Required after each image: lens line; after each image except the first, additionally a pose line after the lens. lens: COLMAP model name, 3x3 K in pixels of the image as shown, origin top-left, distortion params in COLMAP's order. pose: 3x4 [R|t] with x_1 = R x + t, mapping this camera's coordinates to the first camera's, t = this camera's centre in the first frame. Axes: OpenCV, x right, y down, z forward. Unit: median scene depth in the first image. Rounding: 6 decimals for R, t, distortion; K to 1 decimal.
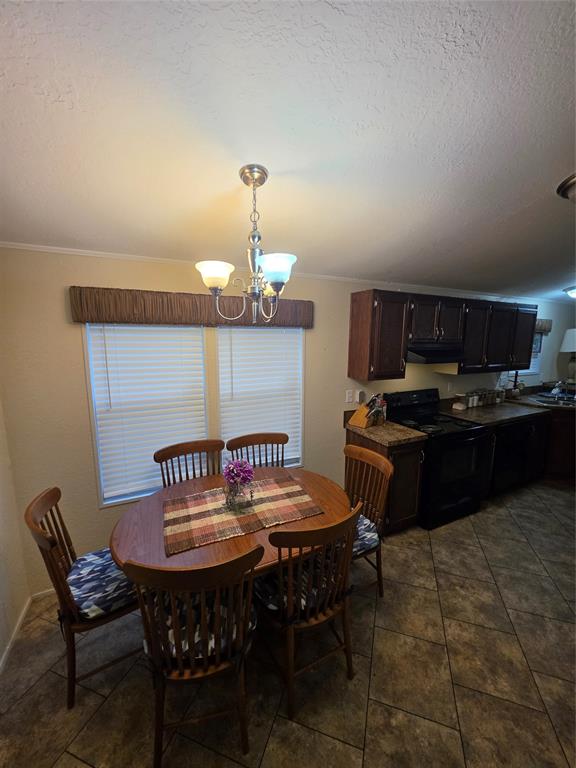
lens RADIAL K [[313.1, 0, 288.0], [0, 313.1, 384.0], [0, 0, 1]] dist [-0.001647, 0.000018]
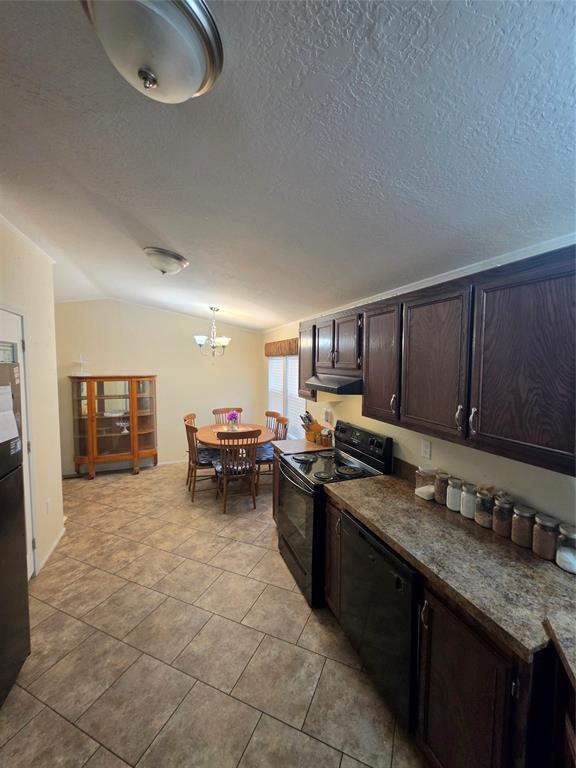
lens RADIAL K [[313.1, 0, 288.0], [0, 313.1, 384.0], [0, 0, 1]] dist [-0.001647, 0.000018]
pose [[-0.104226, 0.066396, -0.992335, 2.003047], [-0.160252, 0.983610, 0.082644, -0.199828], [0.981558, 0.167637, -0.091878, 1.477429]]
